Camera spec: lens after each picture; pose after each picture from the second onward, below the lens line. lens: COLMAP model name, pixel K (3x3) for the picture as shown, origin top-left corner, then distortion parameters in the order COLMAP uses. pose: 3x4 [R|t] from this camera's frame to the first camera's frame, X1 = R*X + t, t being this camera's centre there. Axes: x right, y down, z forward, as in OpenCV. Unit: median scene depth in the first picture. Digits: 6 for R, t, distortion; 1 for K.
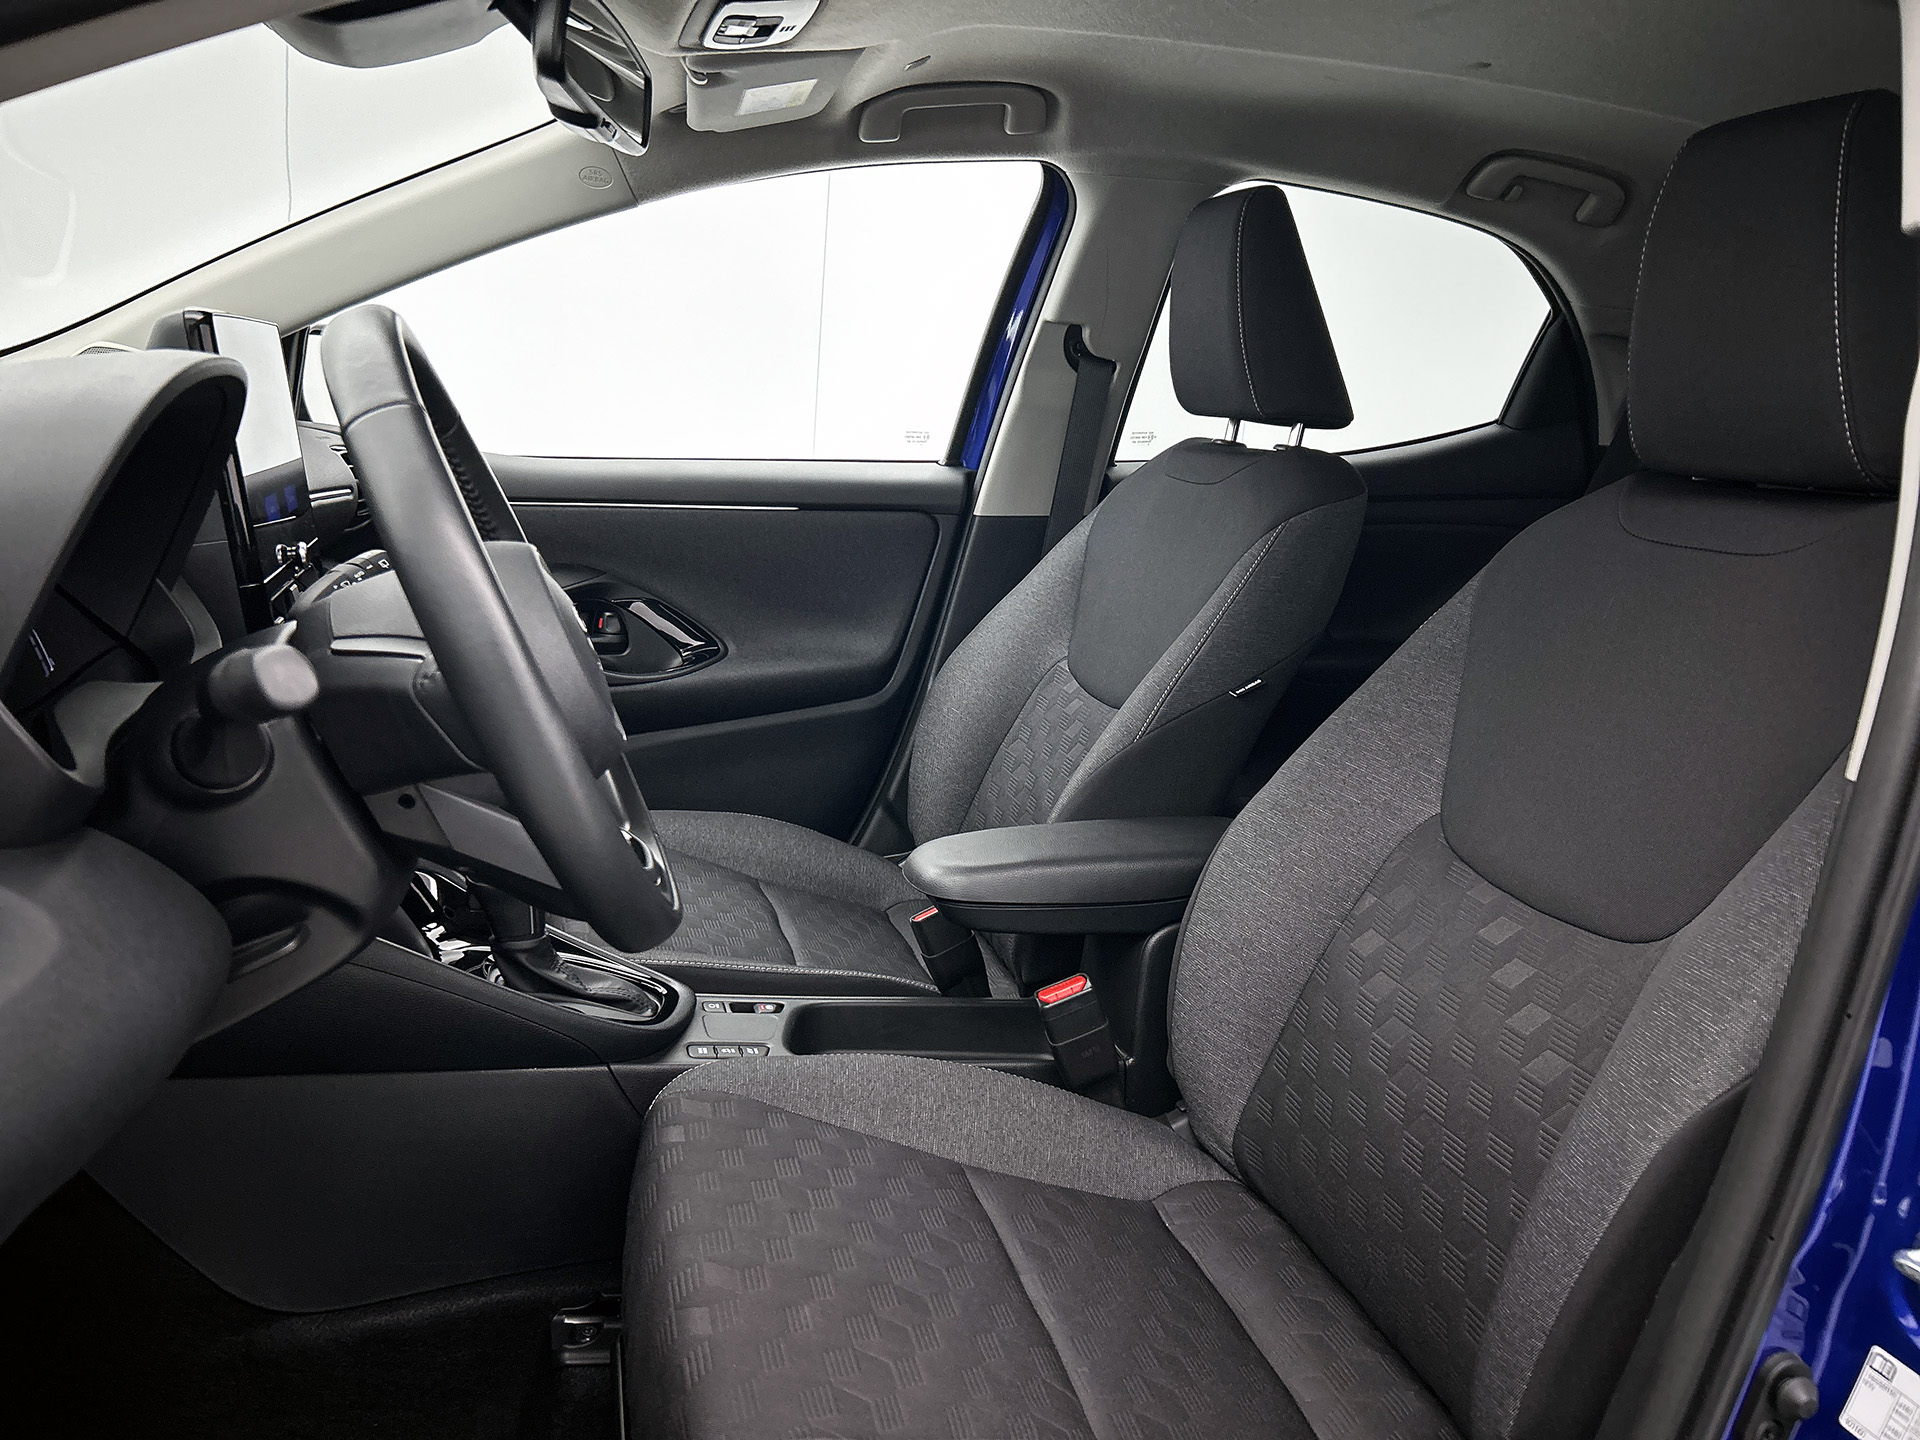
lens RADIAL K [[1453.1, 0, 960.0], [0, 1453.1, 720.0], [0, 0, 1]] dist [0.075446, -0.096259]
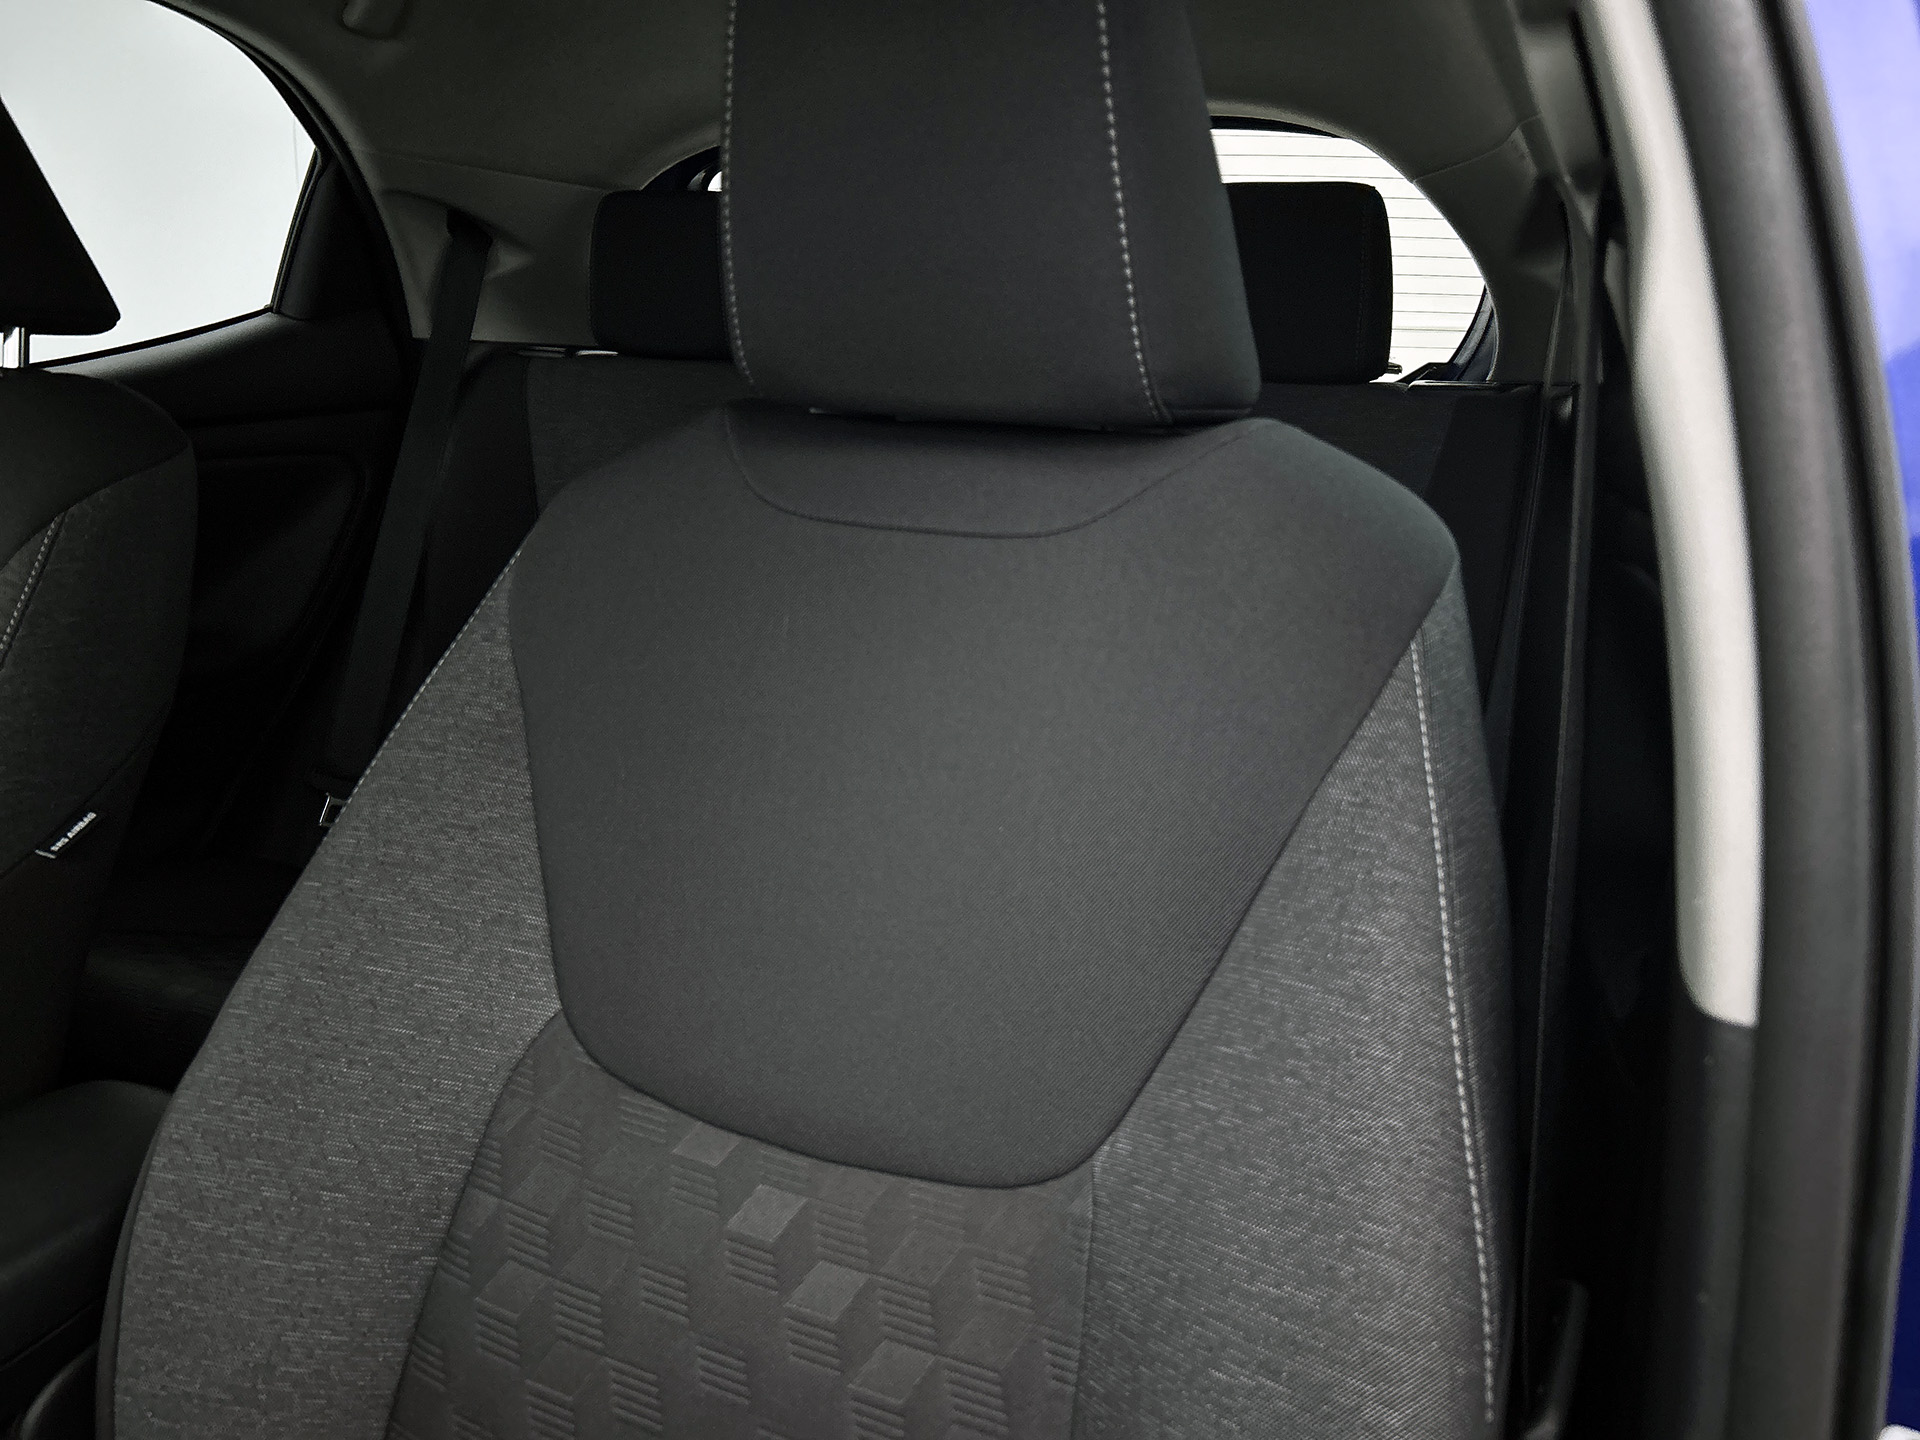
lens RADIAL K [[1442.9, 0, 960.7], [0, 1442.9, 695.8], [0, 0, 1]] dist [0.005012, 0.002311]
pose [[0.640981, -0.220241, 0.735280, 0.031167], [0.166350, 0.975042, 0.147043, -0.103665], [-0.749313, 0.028062, 0.661621, 0.442907]]
